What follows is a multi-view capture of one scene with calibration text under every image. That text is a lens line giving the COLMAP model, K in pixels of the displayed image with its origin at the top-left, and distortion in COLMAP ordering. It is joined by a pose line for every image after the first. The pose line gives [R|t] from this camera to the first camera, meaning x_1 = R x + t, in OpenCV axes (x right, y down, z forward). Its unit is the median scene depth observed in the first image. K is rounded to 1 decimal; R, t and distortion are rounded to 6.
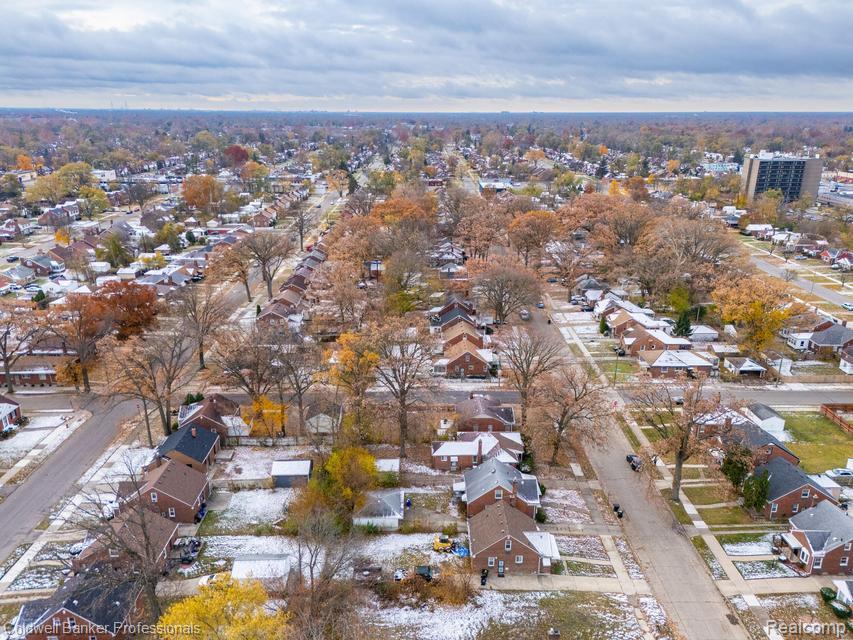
lens RADIAL K [[623.3, 0, 426.5], [0, 623.3, 320.0], [0, 0, 1]] dist [0.079800, -0.076186]
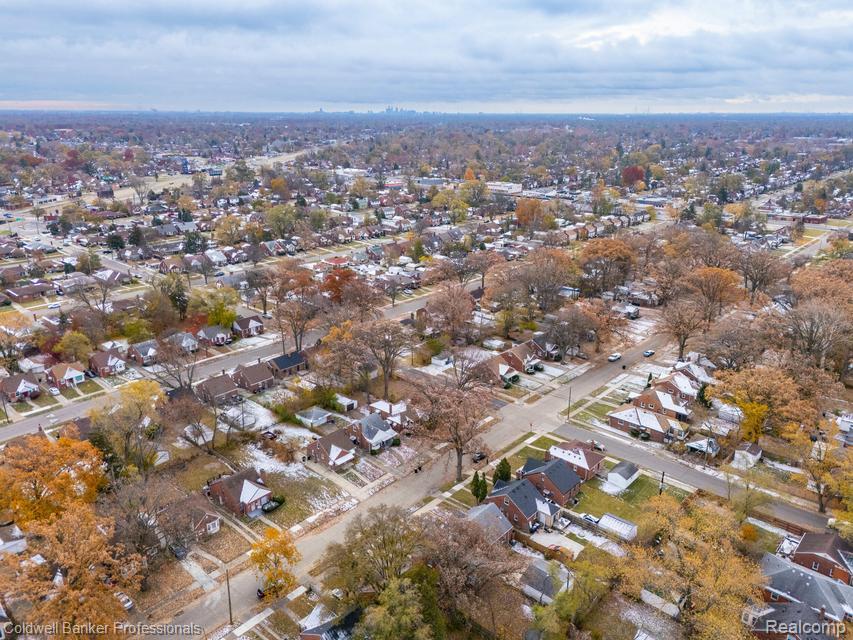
lens RADIAL K [[623.3, 0, 426.5], [0, 623.3, 320.0], [0, 0, 1]] dist [0.079800, -0.076186]
pose [[0.732723, 0.213966, -0.646015, 1.103148], [-0.215852, 0.973341, 0.077556, -0.153442], [0.645387, 0.082616, 0.759374, -0.148568]]
